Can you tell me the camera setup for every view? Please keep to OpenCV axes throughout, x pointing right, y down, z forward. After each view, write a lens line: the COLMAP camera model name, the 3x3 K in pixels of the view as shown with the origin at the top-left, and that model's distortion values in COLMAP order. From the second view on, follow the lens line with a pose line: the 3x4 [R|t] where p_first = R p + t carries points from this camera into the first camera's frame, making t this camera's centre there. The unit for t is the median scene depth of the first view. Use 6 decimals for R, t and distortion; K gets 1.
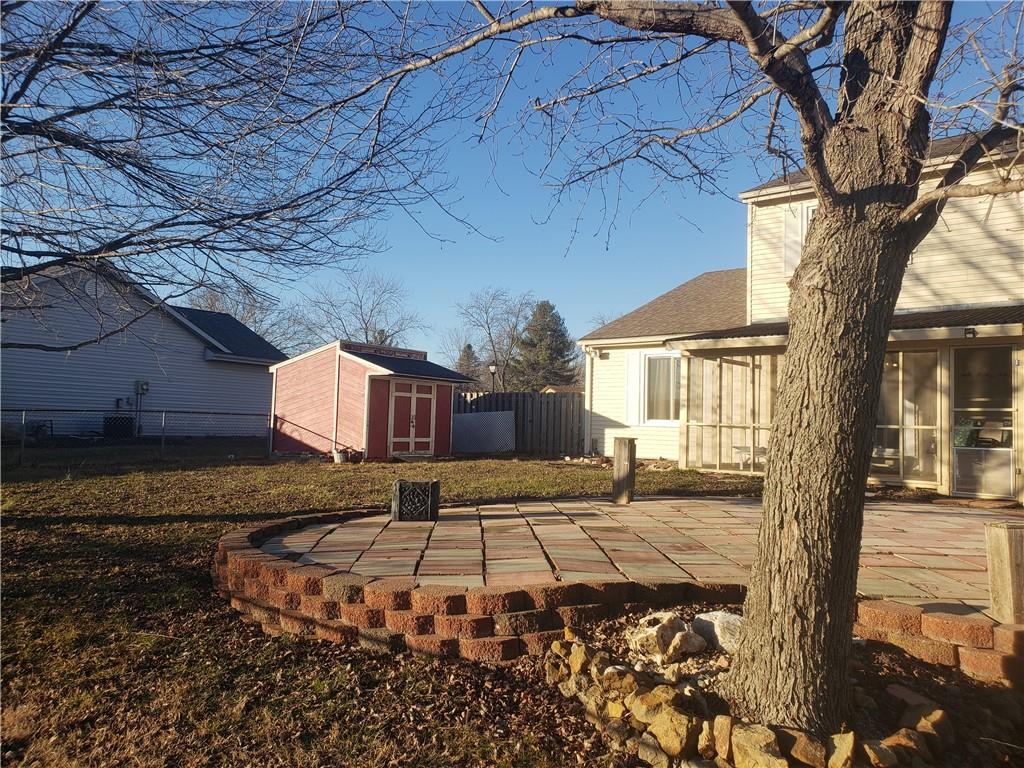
lens RADIAL K [[783.4, 0, 489.8], [0, 783.4, 377.1], [0, 0, 1]] dist [0.126390, -0.209714]
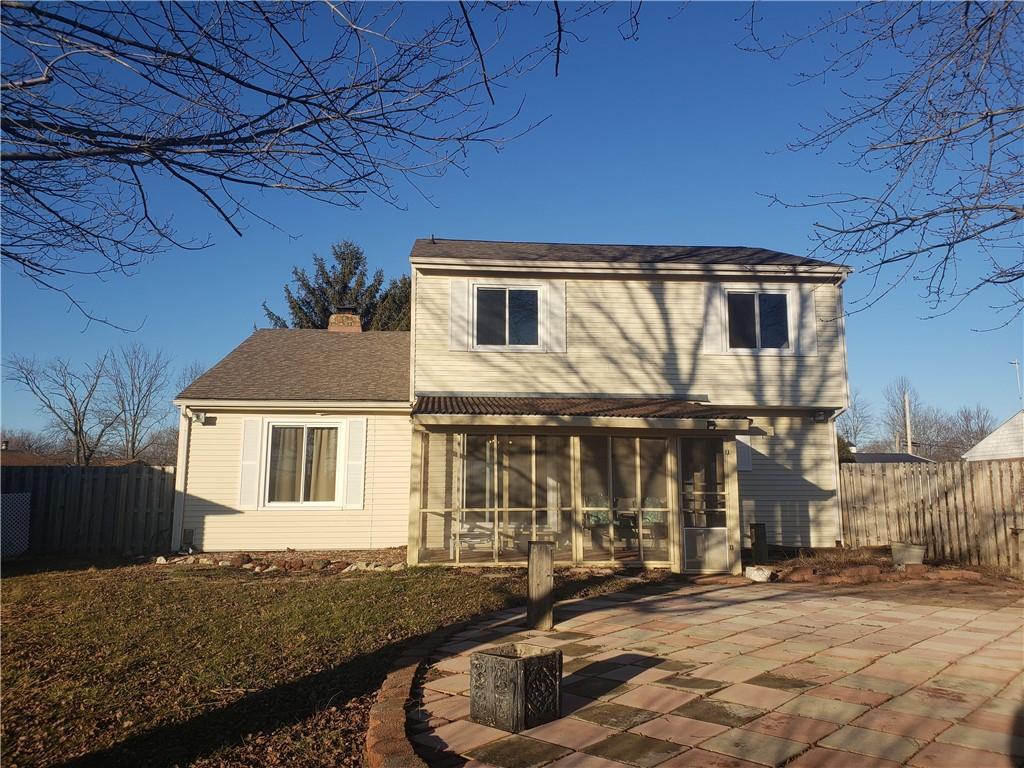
lens RADIAL K [[783.4, 0, 489.8], [0, 783.4, 377.1], [0, 0, 1]] dist [0.126390, -0.209714]
pose [[0.691945, 0.083623, 0.717091, -0.313730], [-0.028297, 0.995647, -0.088801, -0.011247], [-0.721396, 0.041154, 0.691299, 0.340679]]
